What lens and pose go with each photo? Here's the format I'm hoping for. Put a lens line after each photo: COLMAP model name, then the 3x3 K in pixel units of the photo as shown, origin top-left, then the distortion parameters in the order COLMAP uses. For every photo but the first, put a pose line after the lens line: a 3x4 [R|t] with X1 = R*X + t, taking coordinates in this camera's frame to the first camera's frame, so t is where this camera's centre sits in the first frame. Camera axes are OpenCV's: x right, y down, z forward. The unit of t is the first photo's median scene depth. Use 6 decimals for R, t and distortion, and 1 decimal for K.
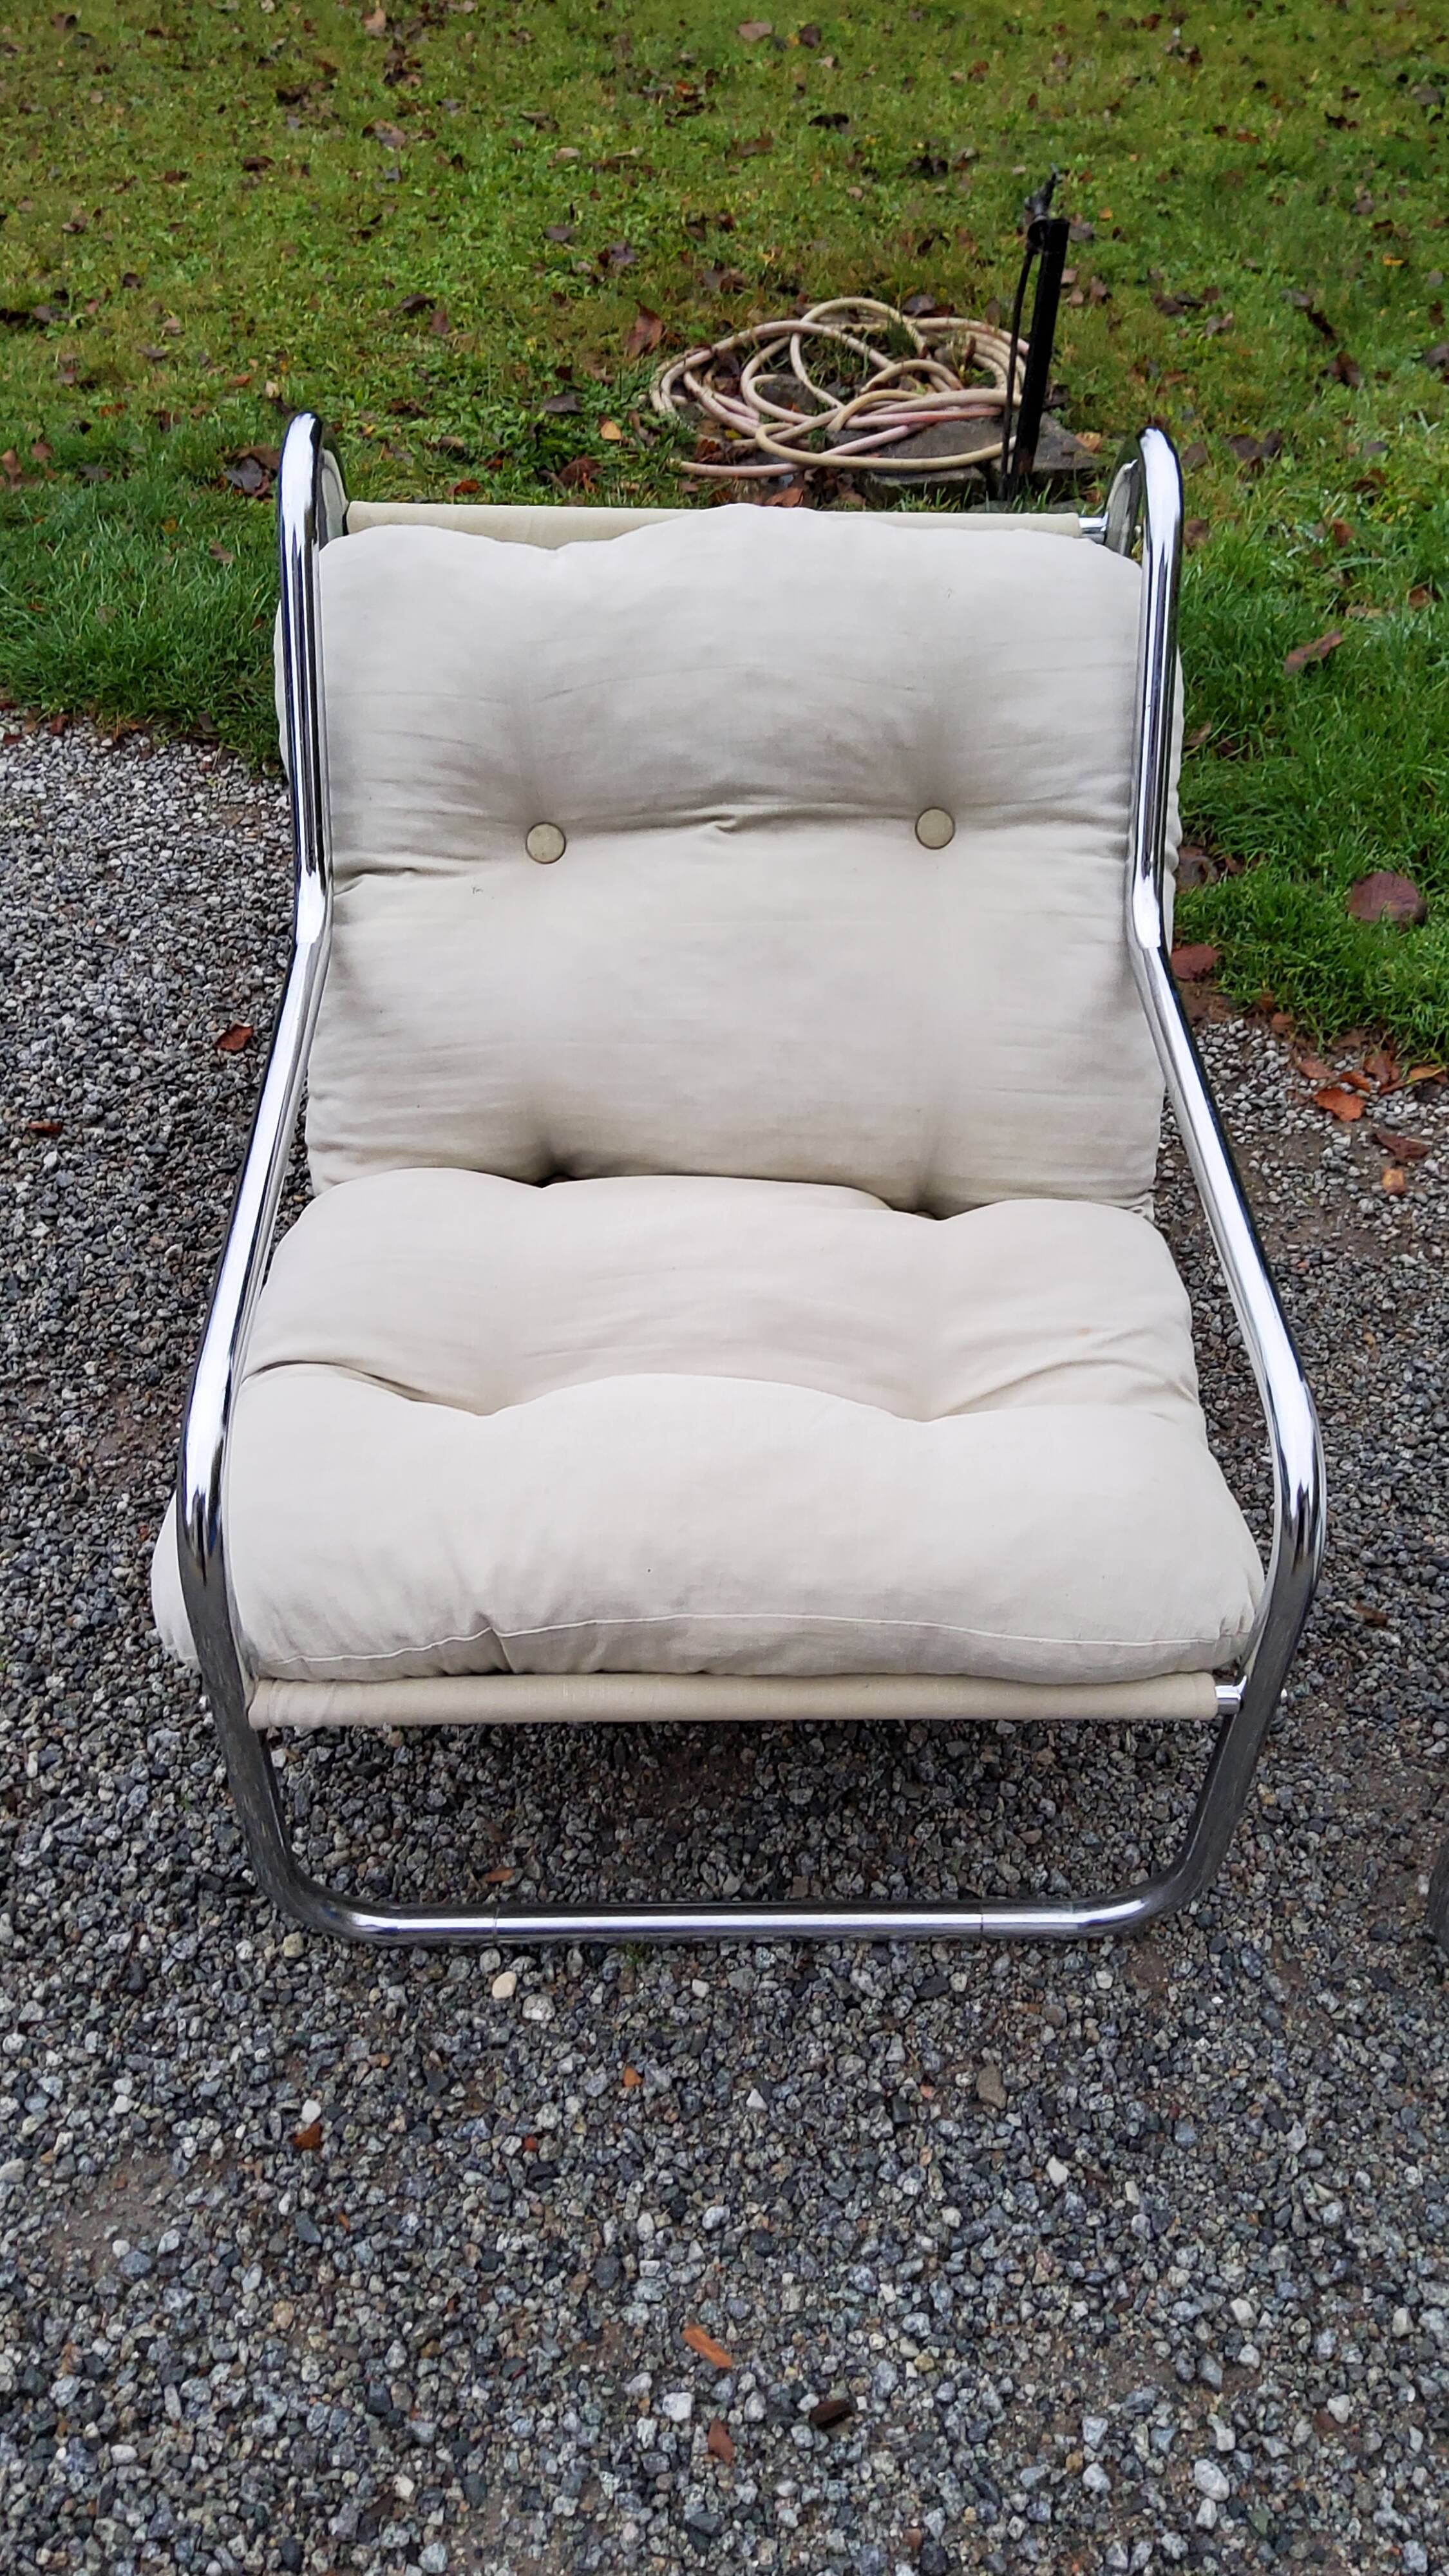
lens RADIAL K [[2047.0, 0, 731.2], [0, 2047.0, 1286.5], [0, 0, 1]] dist [0.075198, -0.128877]
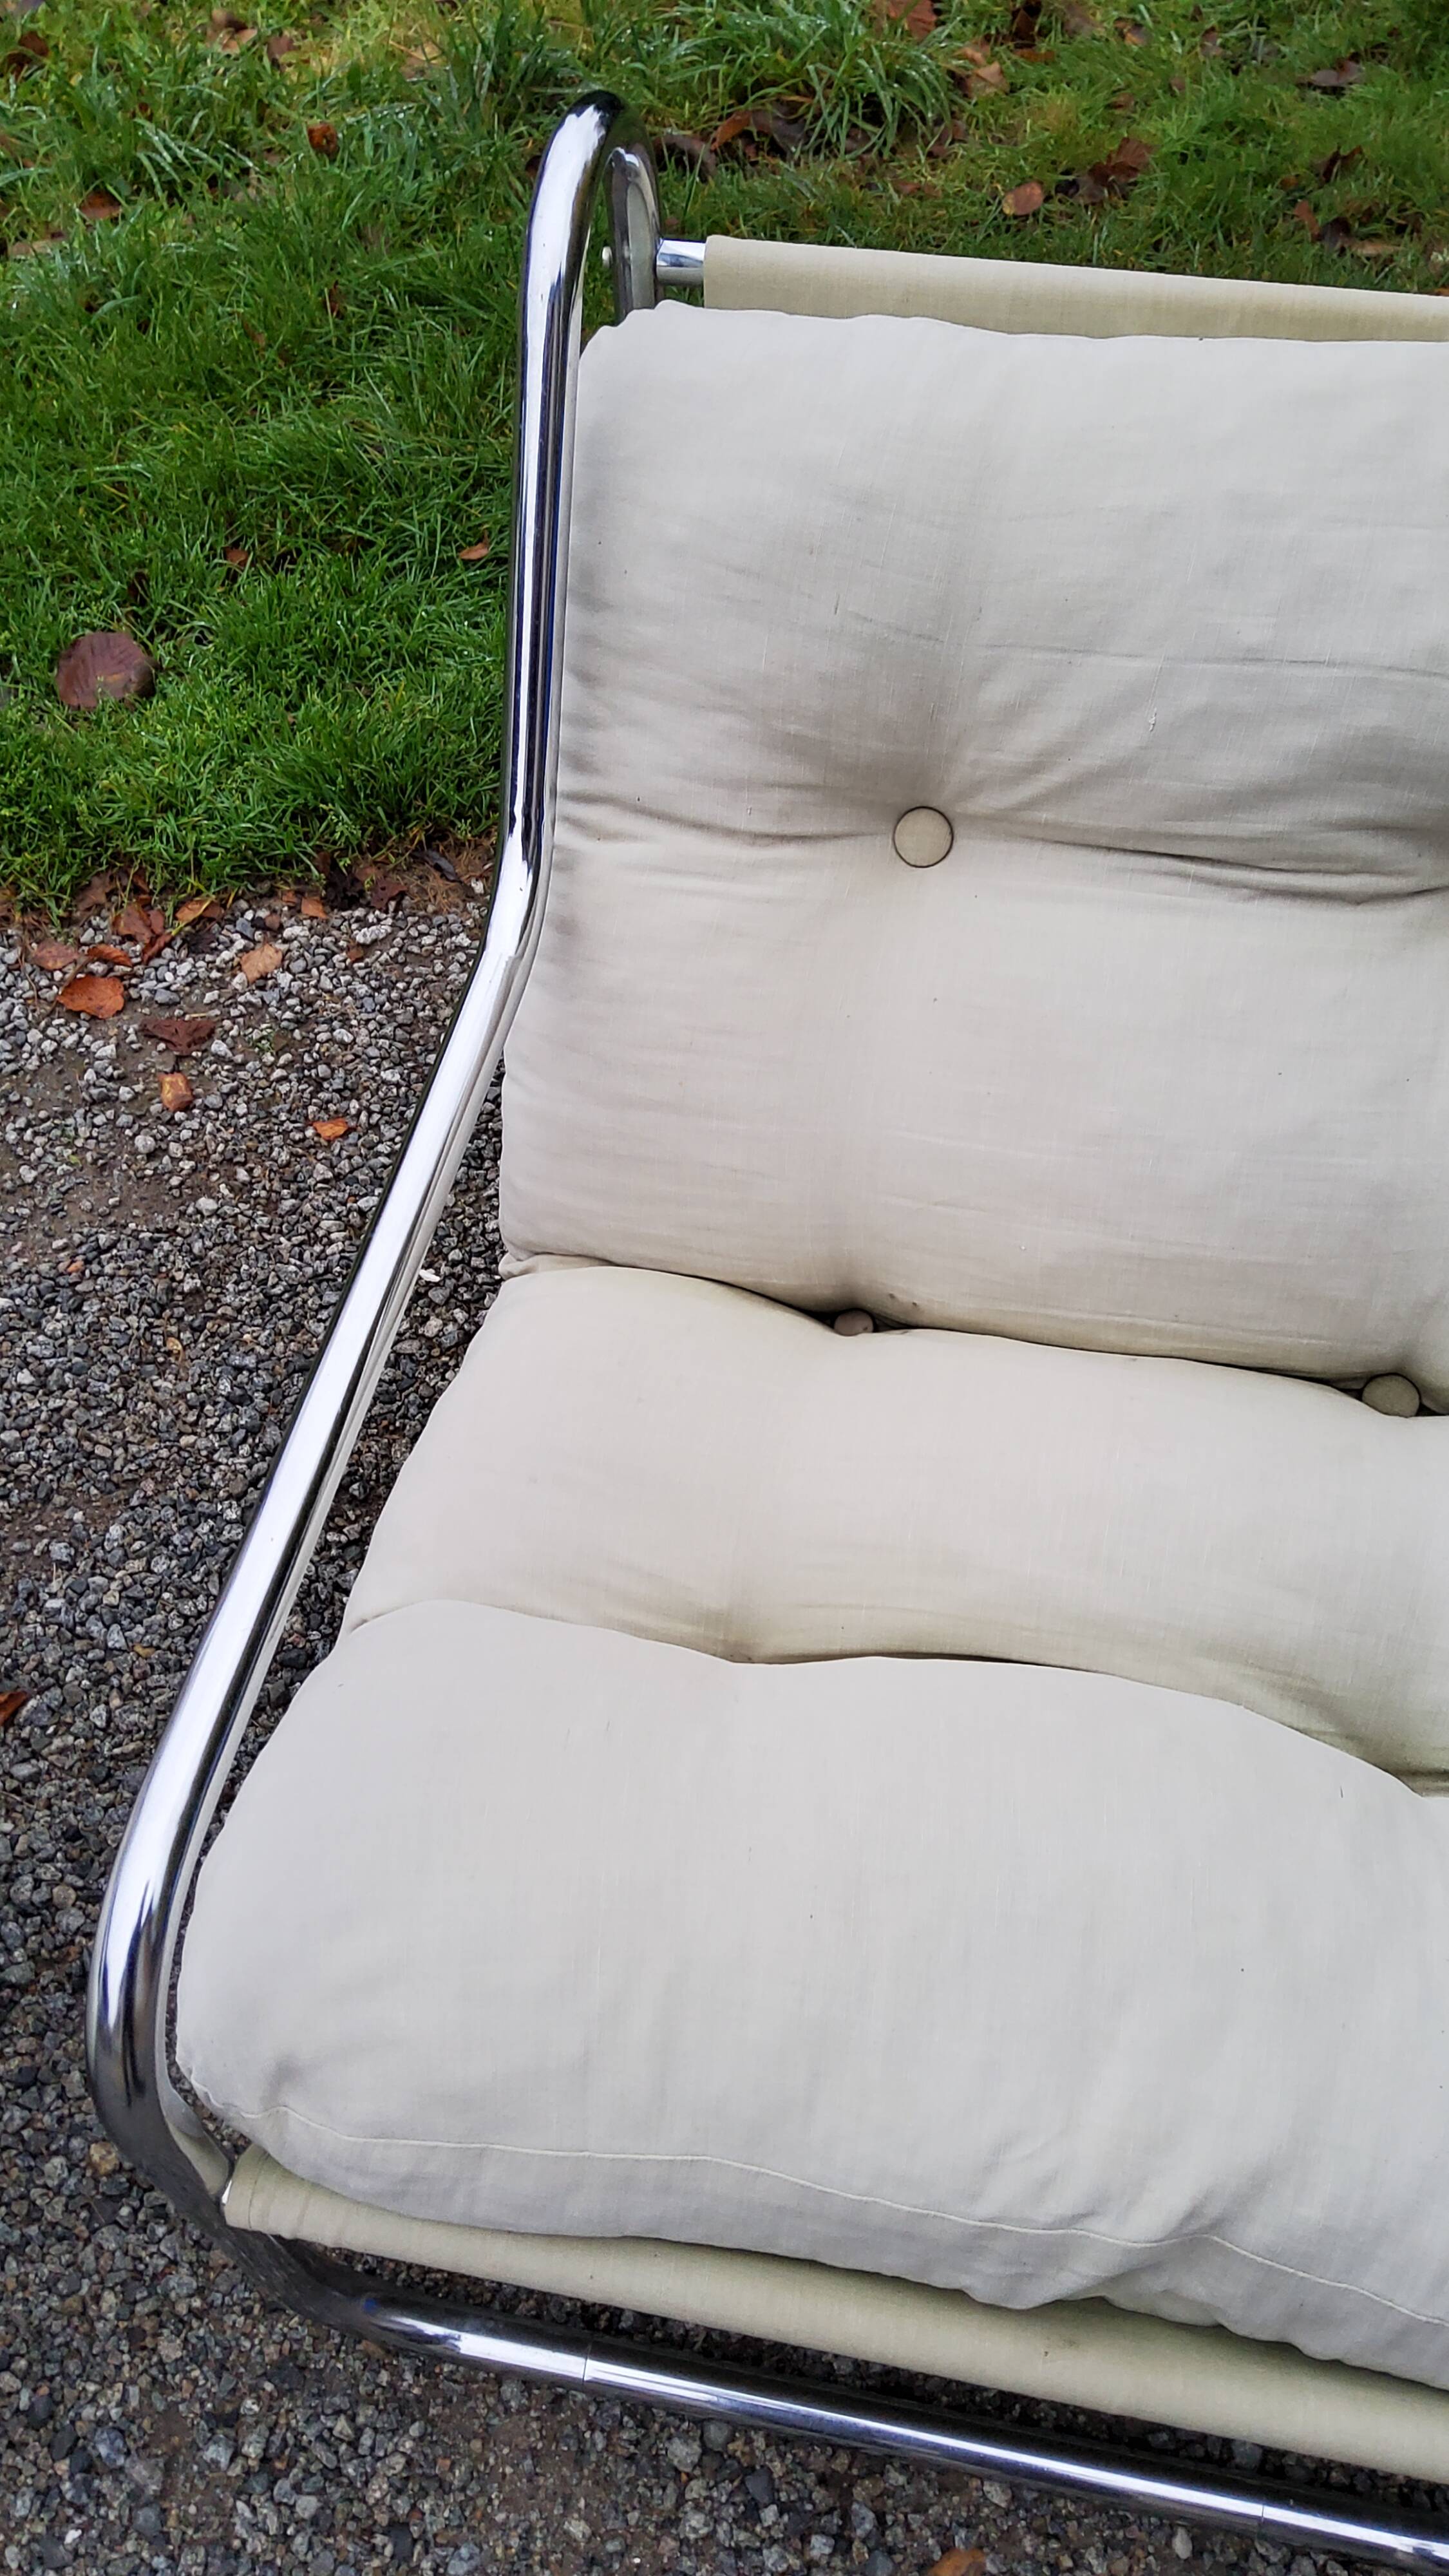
lens RADIAL K [[2047.0, 0, 725.1], [0, 2047.0, 1283.1], [0, 0, 1]] dist [0.075198, -0.128877]
pose [[0.889293, -0.396430, 0.228038, 0.415419], [0.345948, 0.909237, 0.231535, -0.127304], [-0.299128, -0.127013, 0.945722, 0.289803]]
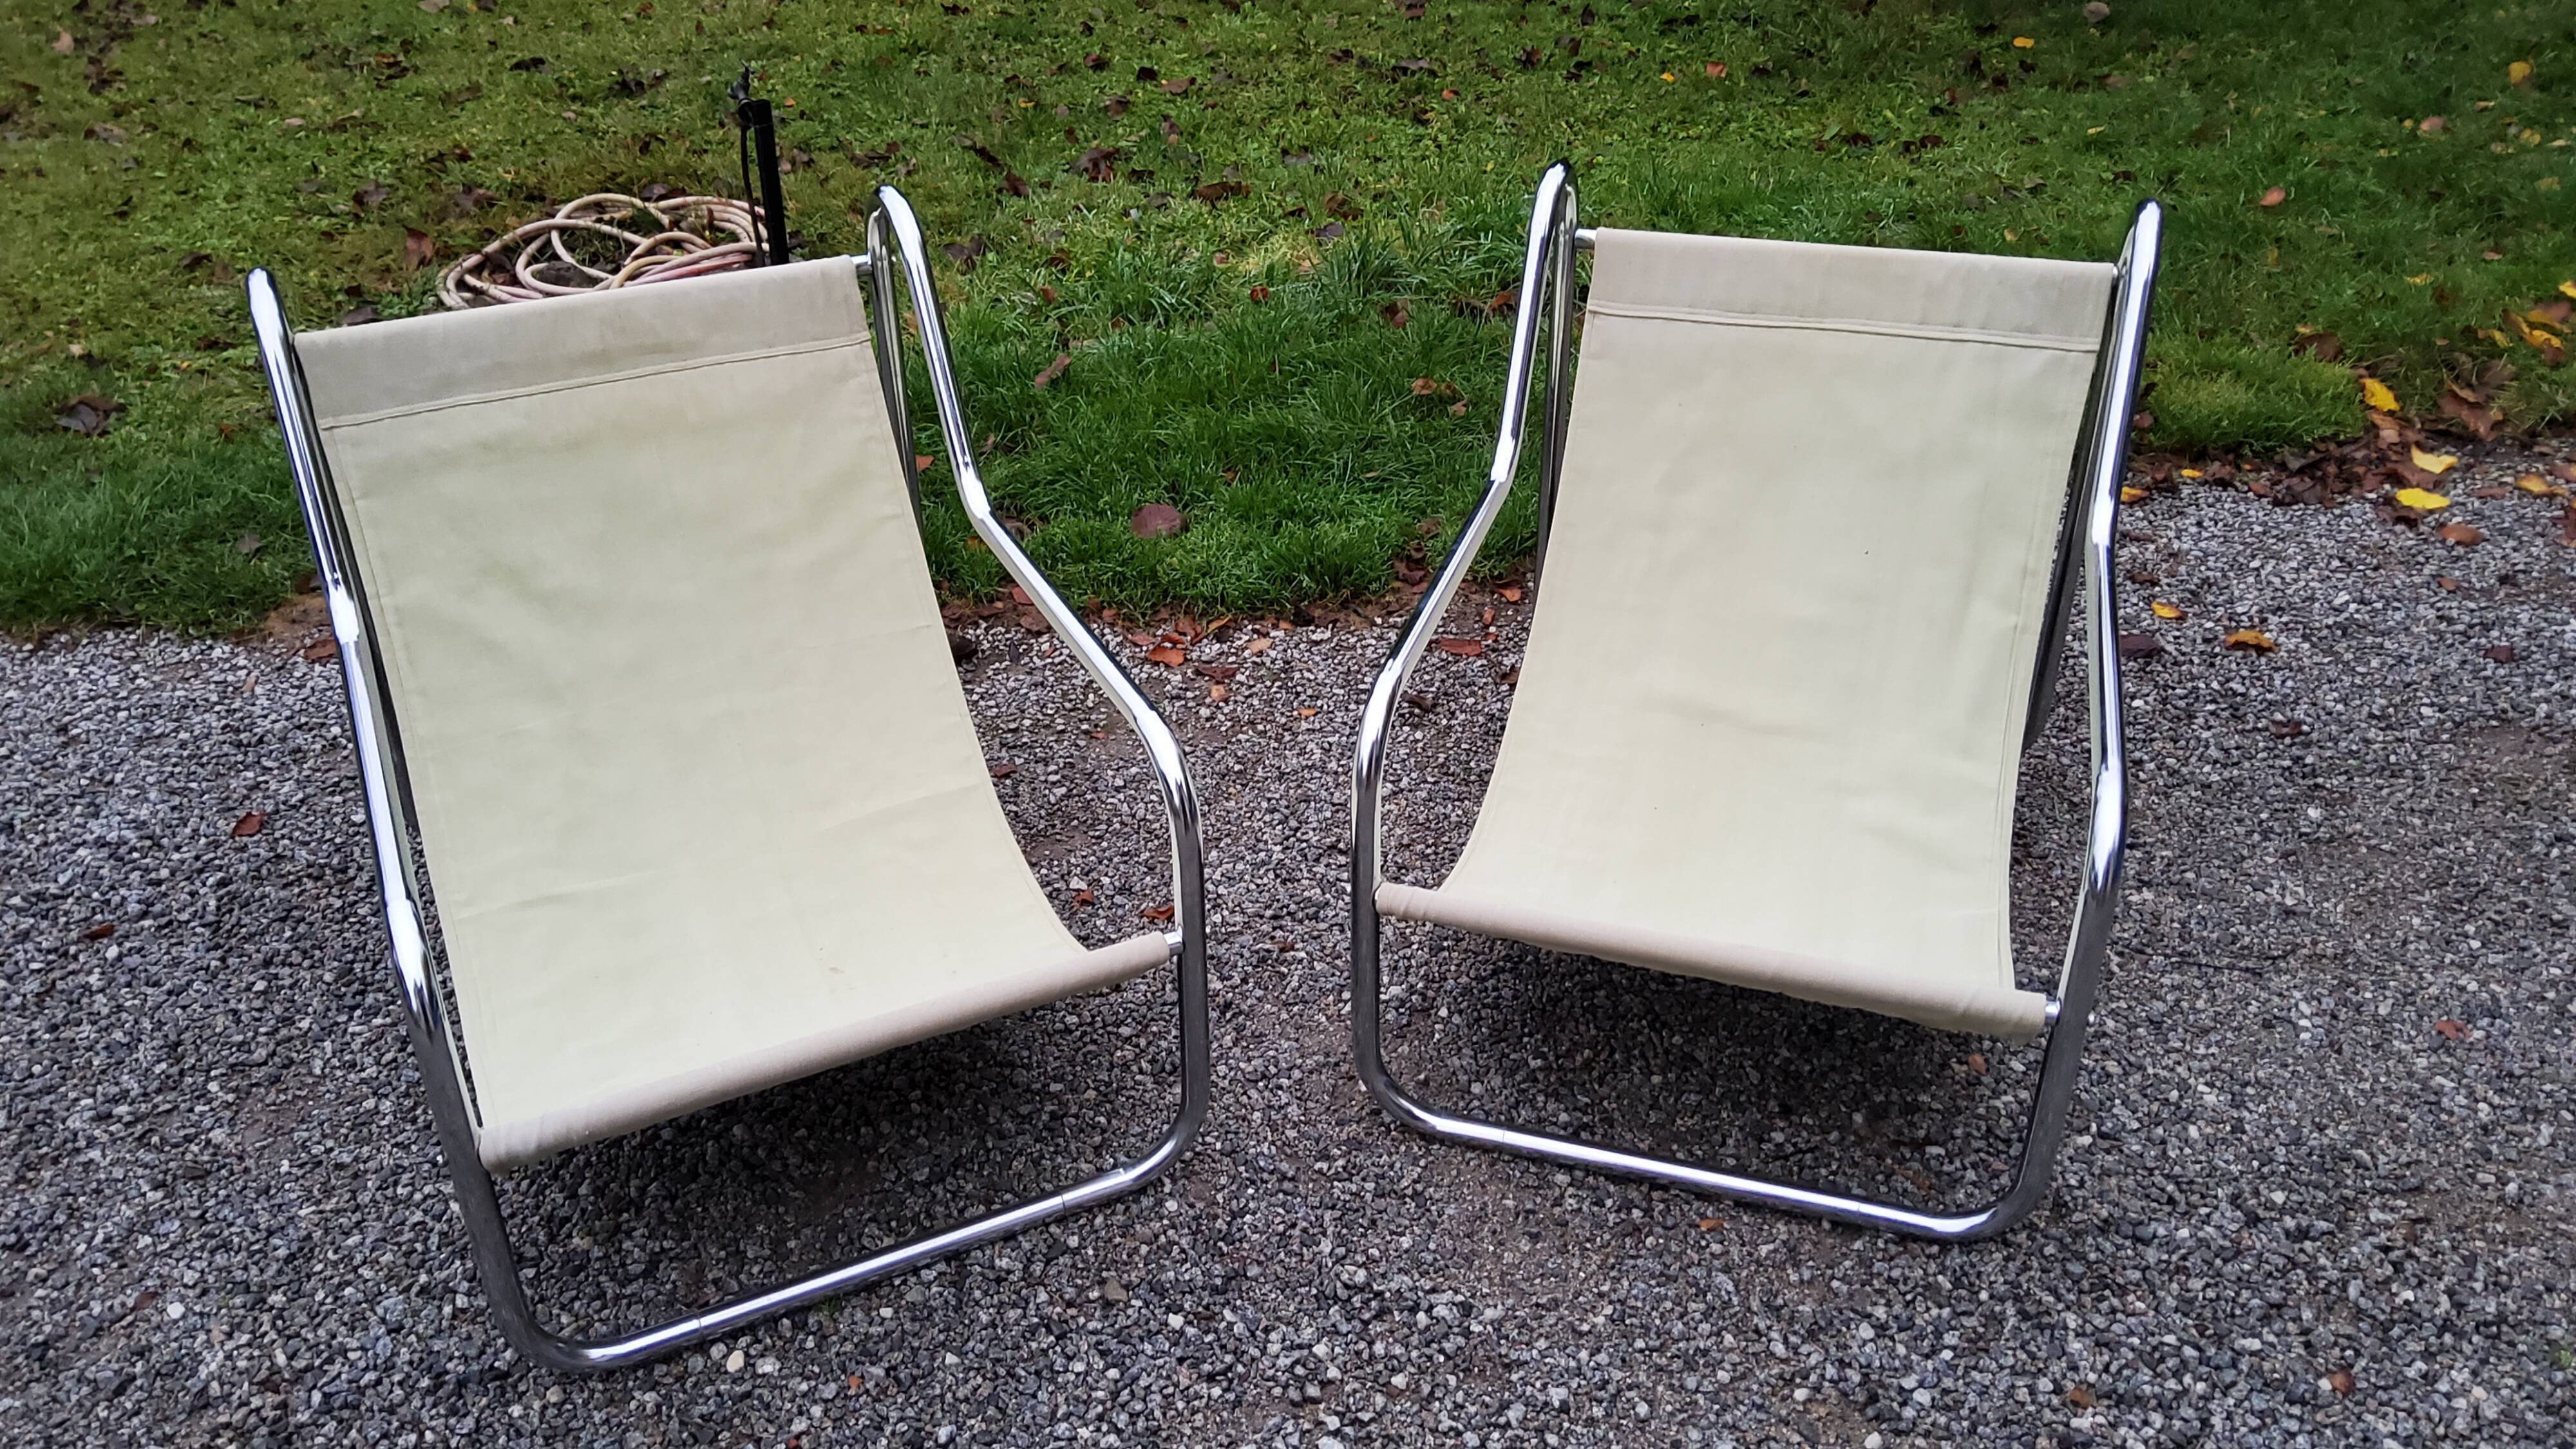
lens RADIAL K [[2047.0, 0, 1280.4], [0, 2047.0, 717.1], [0, 0, 1]] dist [0.075198, -0.128877]
pose [[0.912751, -0.242486, 0.328764, -0.117478], [0.302002, 0.942473, -0.143315, 0.231443], [-0.275099, 0.230098, 0.933475, -0.353088]]
